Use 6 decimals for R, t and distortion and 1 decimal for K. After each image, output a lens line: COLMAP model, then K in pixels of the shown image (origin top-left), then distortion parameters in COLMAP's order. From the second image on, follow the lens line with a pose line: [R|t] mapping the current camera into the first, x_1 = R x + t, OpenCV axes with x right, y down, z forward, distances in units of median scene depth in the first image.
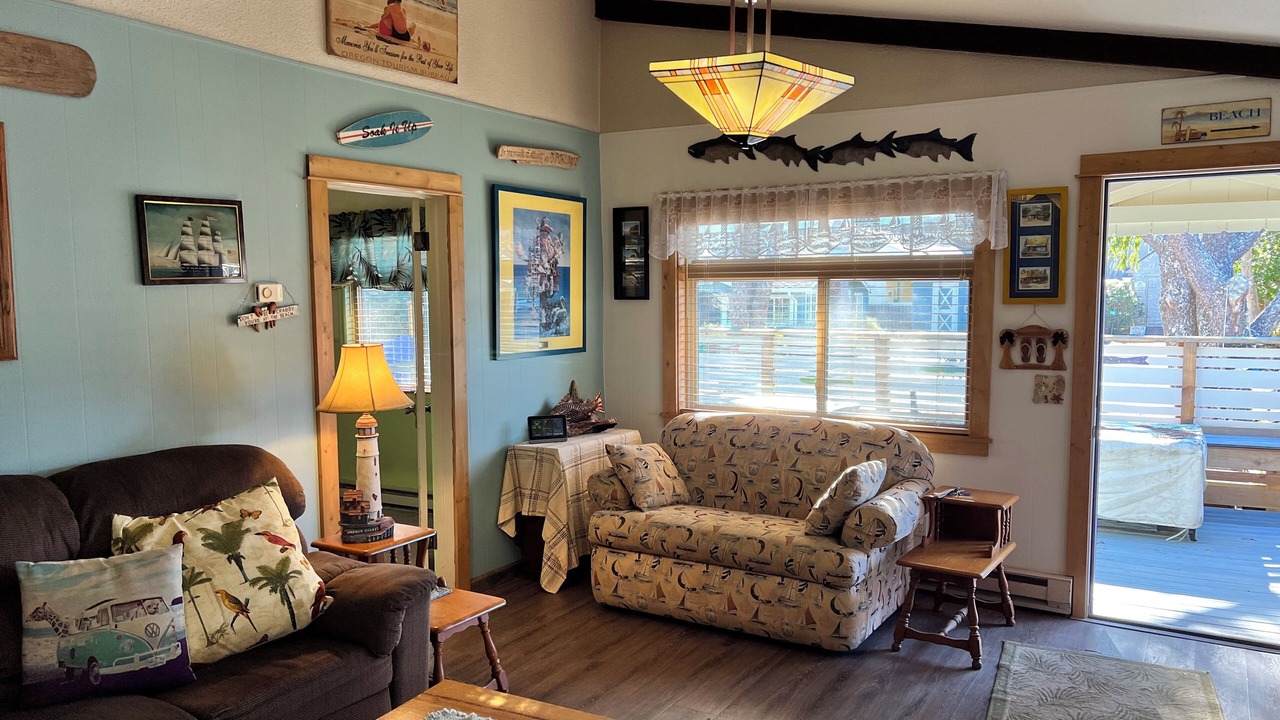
lens RADIAL K [[962.7, 0, 640.7], [0, 962.7, 363.3], [0, 0, 1]] dist [0.031355, -0.008880]
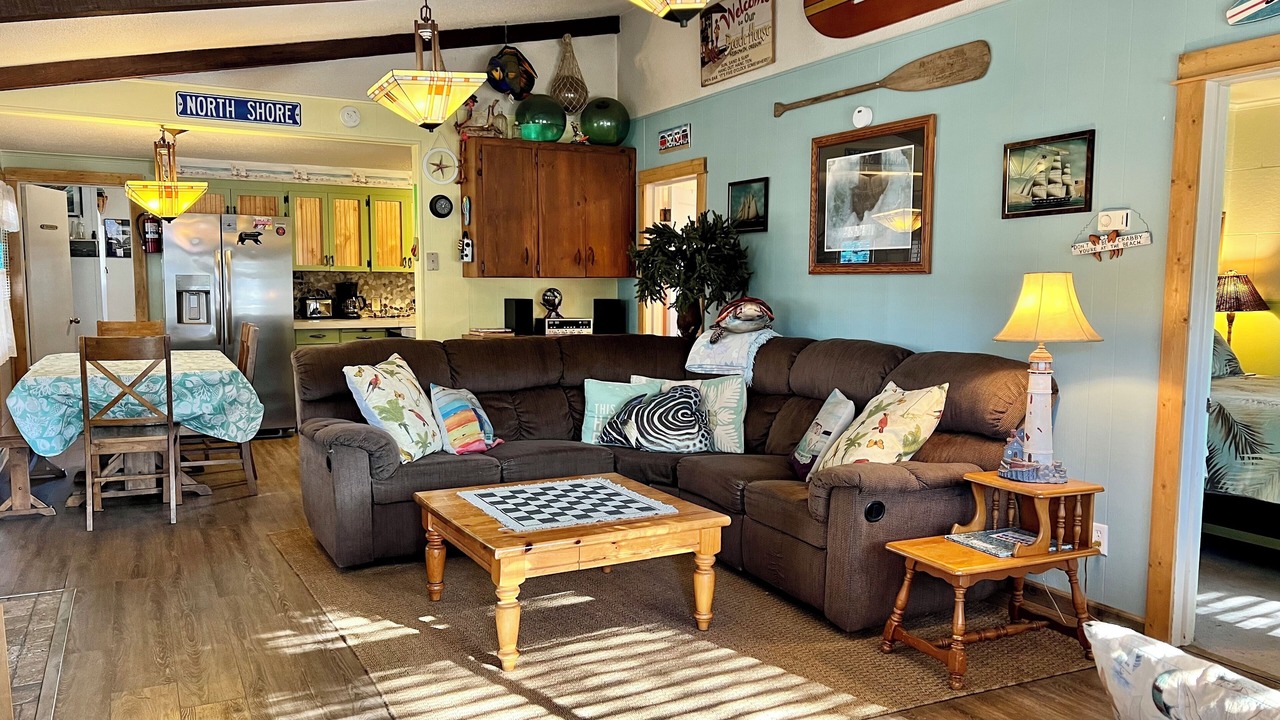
lens RADIAL K [[962.7, 0, 640.1], [0, 962.7, 360.4], [0, 0, 1]] dist [0.031355, -0.008880]
pose [[-0.504633, 0.089840, -0.858647, 0.732298], [-0.059247, 0.988622, 0.138259, -0.042912], [0.861298, 0.120642, -0.493569, 1.151066]]
